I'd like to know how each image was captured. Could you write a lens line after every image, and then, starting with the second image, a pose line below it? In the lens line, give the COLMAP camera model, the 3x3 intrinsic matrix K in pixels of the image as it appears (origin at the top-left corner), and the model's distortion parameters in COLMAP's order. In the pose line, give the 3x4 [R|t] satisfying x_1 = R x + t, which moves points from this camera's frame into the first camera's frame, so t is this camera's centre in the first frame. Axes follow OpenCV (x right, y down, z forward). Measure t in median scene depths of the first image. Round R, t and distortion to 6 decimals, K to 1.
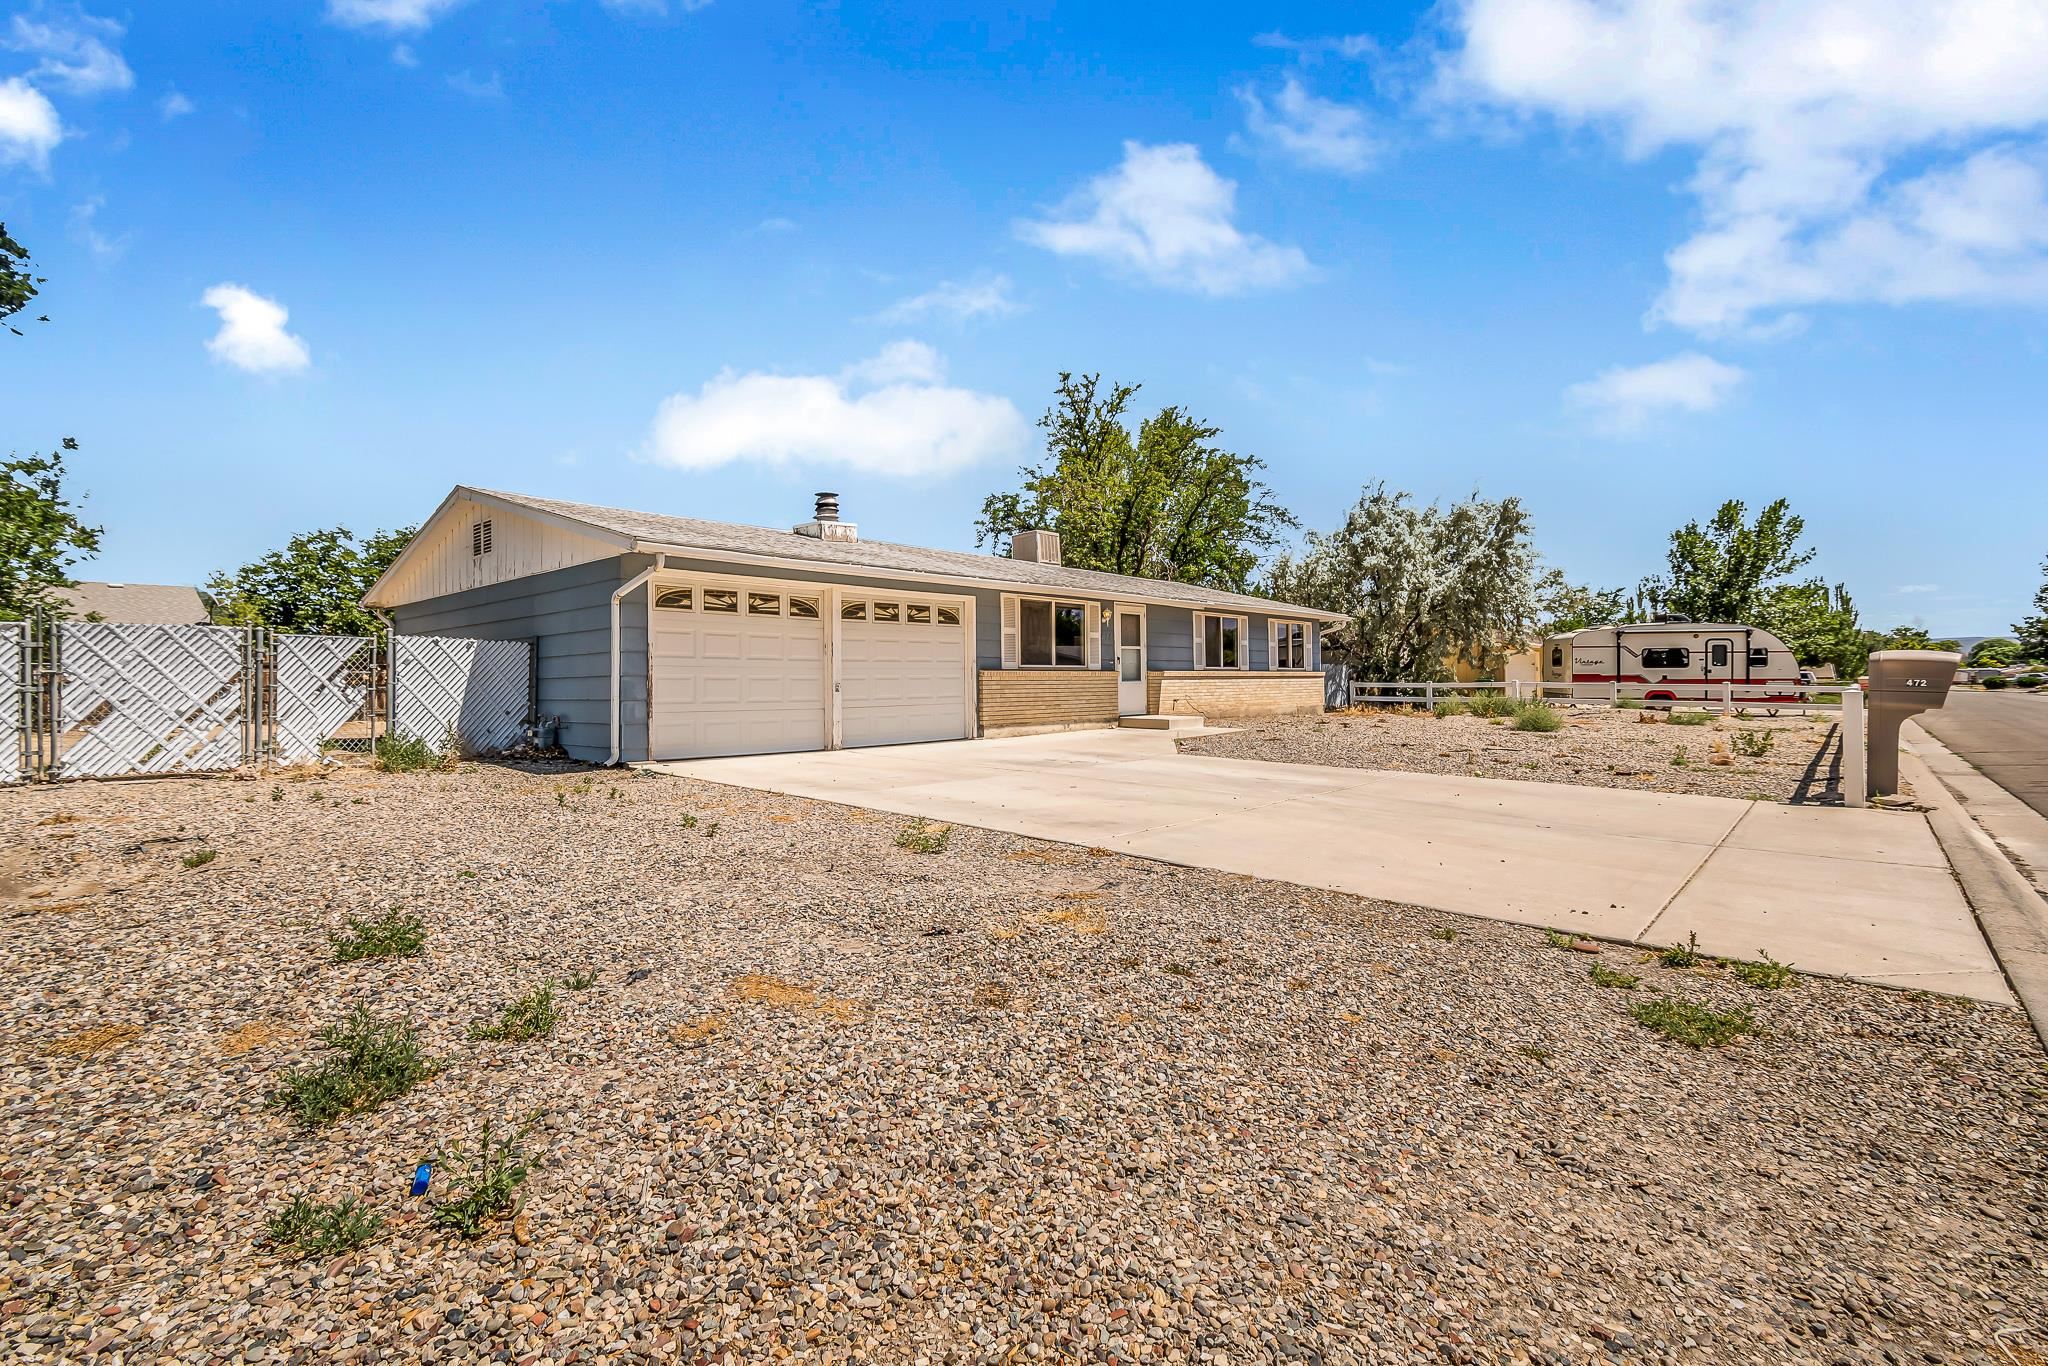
lens RADIAL K [[930.2, 0, 1032.1], [0, 930.2, 674.1], [0, 0, 1]] dist [0.002315, -0.000873]
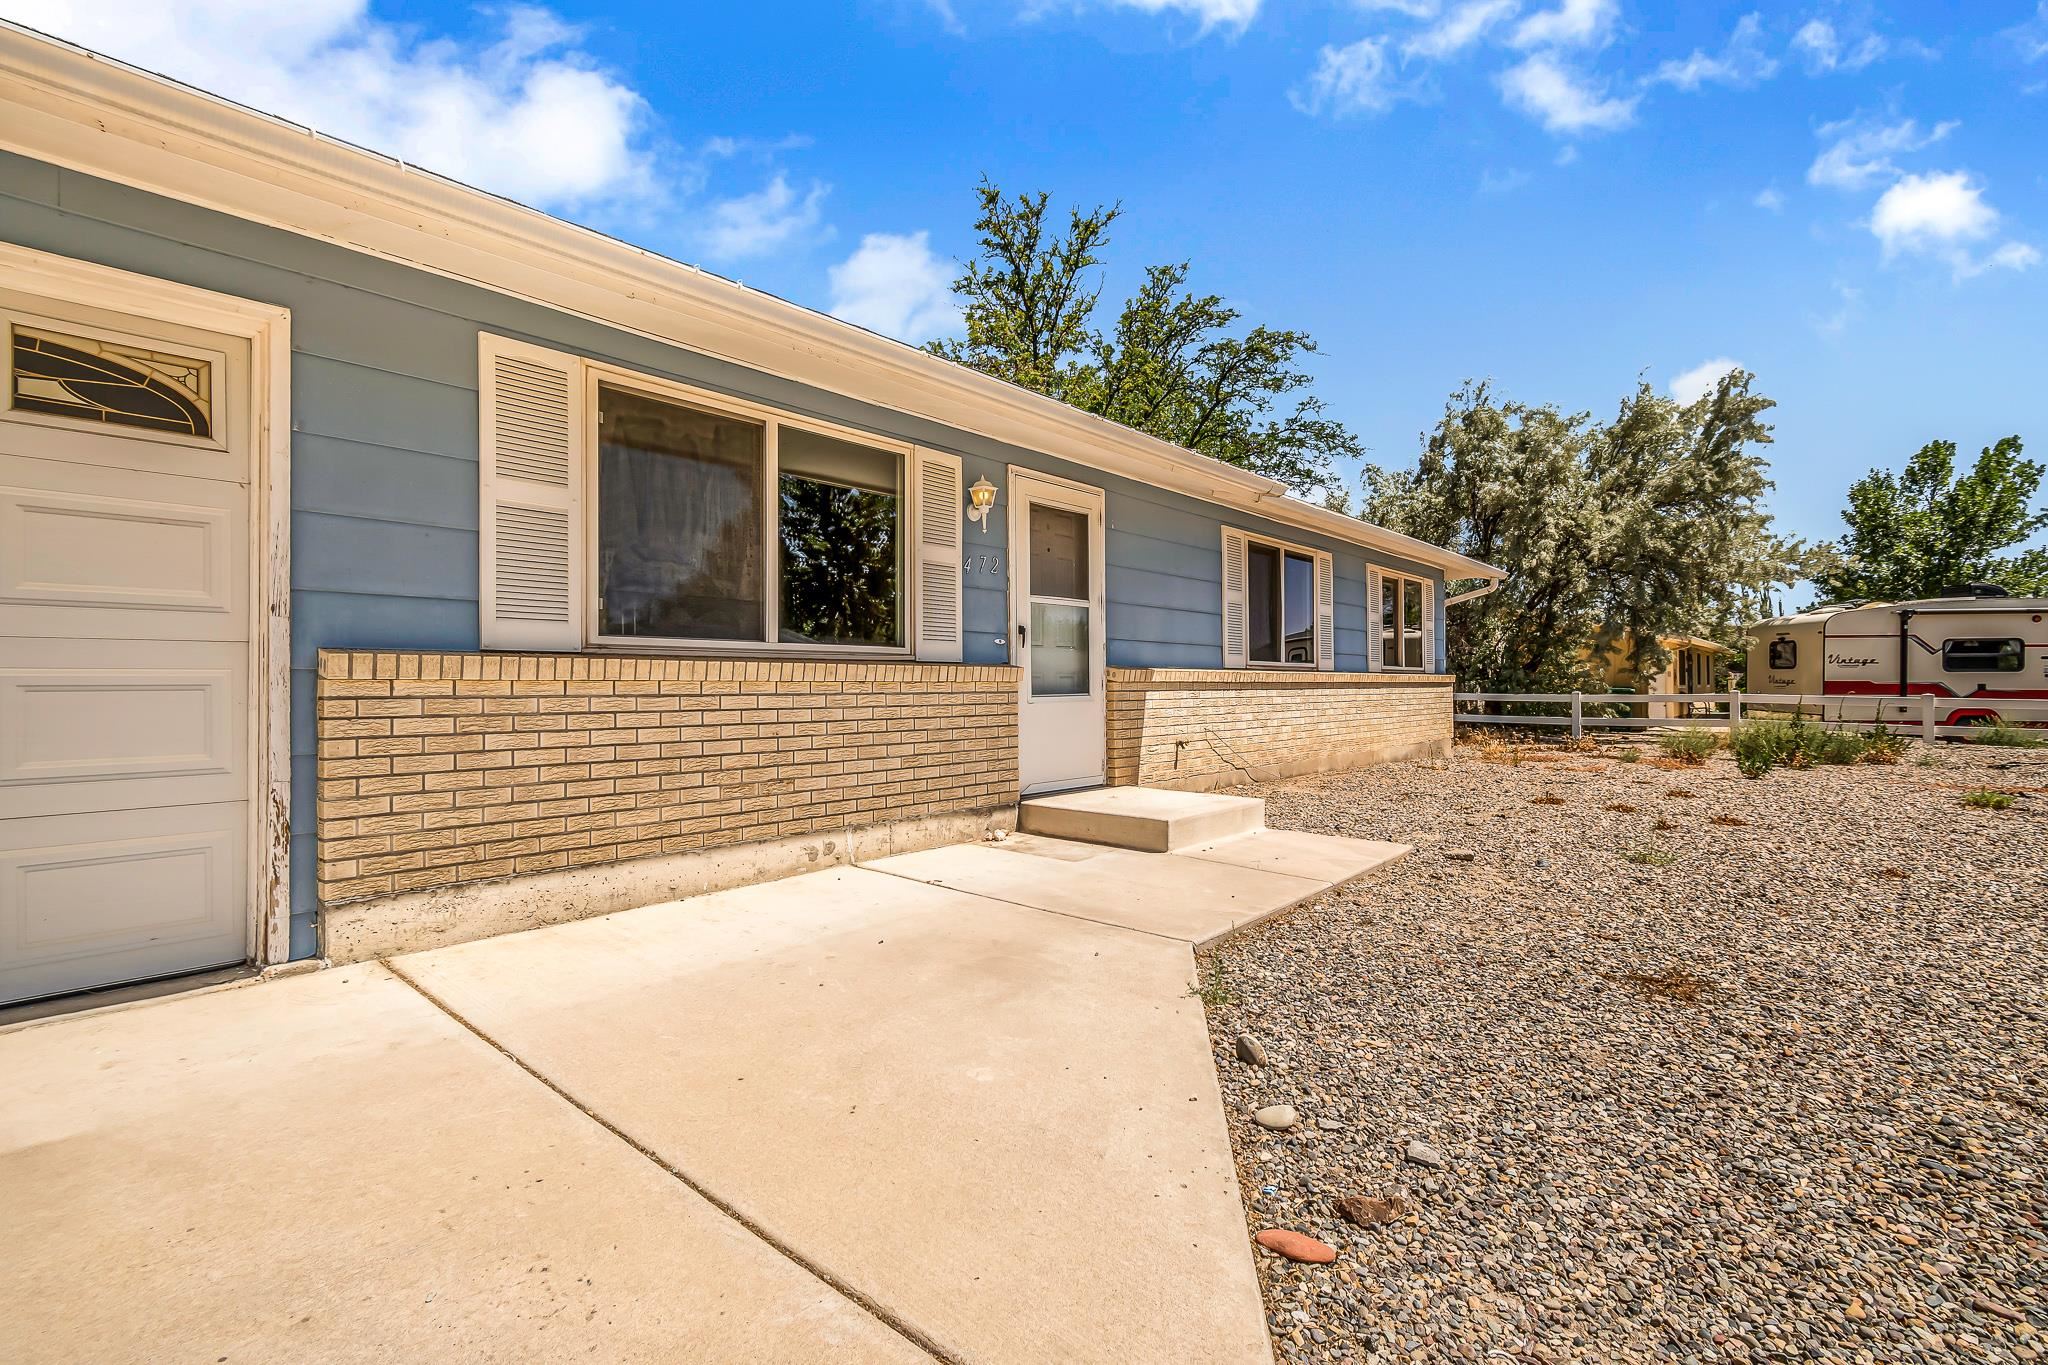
lens RADIAL K [[930.2, 0, 1032.1], [0, 930.2, 673.6], [0, 0, 1]] dist [0.002315, -0.000873]
pose [[0.999883, 0.002630, 0.015076, 0.080109], [-0.002500, 0.999960, -0.008599, 0.002004], [-0.015098, 0.008560, 0.999849, 0.570704]]
